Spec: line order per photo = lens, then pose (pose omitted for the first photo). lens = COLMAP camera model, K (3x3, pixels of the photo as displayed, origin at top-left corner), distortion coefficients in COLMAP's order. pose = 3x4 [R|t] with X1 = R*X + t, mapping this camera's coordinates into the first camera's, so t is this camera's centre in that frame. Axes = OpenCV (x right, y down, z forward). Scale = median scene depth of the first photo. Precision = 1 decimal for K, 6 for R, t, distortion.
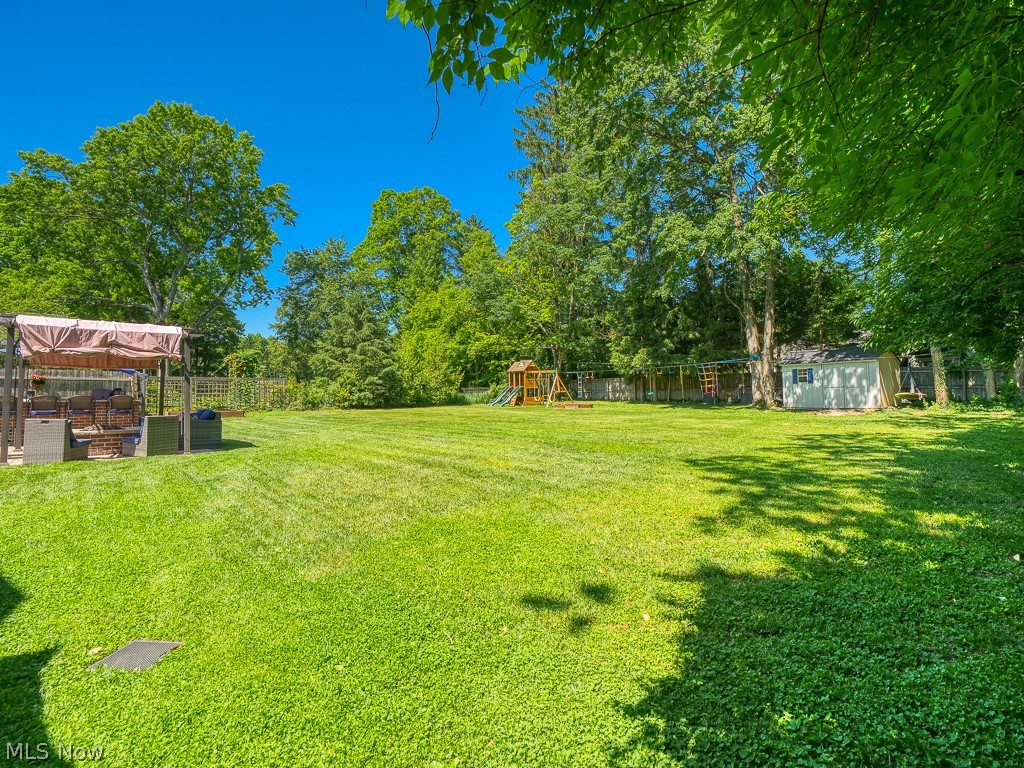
lens RADIAL K [[513.4, 0, 511.1], [0, 513.4, 373.0], [0, 0, 1]] dist [-0.008995, 0.000130]
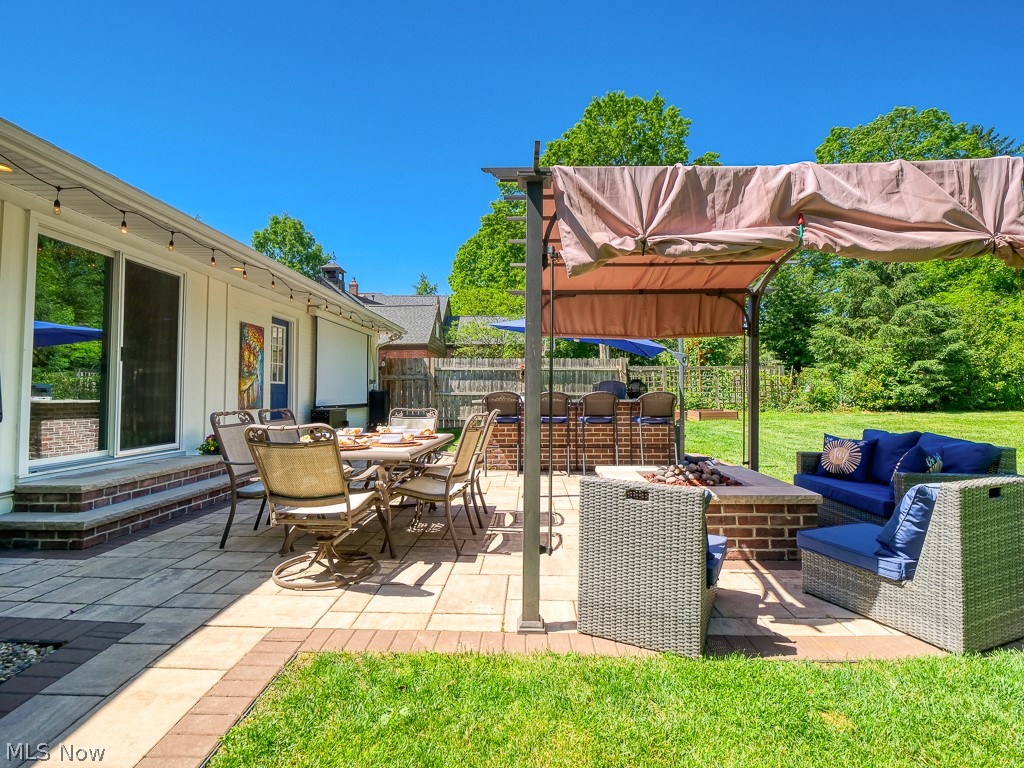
lens RADIAL K [[513.4, 0, 511.1], [0, 513.4, 373.0], [0, 0, 1]] dist [-0.008995, 0.000130]
pose [[0.735799, -0.017821, -0.676965, -0.223751], [0.027202, 0.999625, 0.003251, 0.007801], [0.676653, -0.020807, 0.736008, 0.216297]]
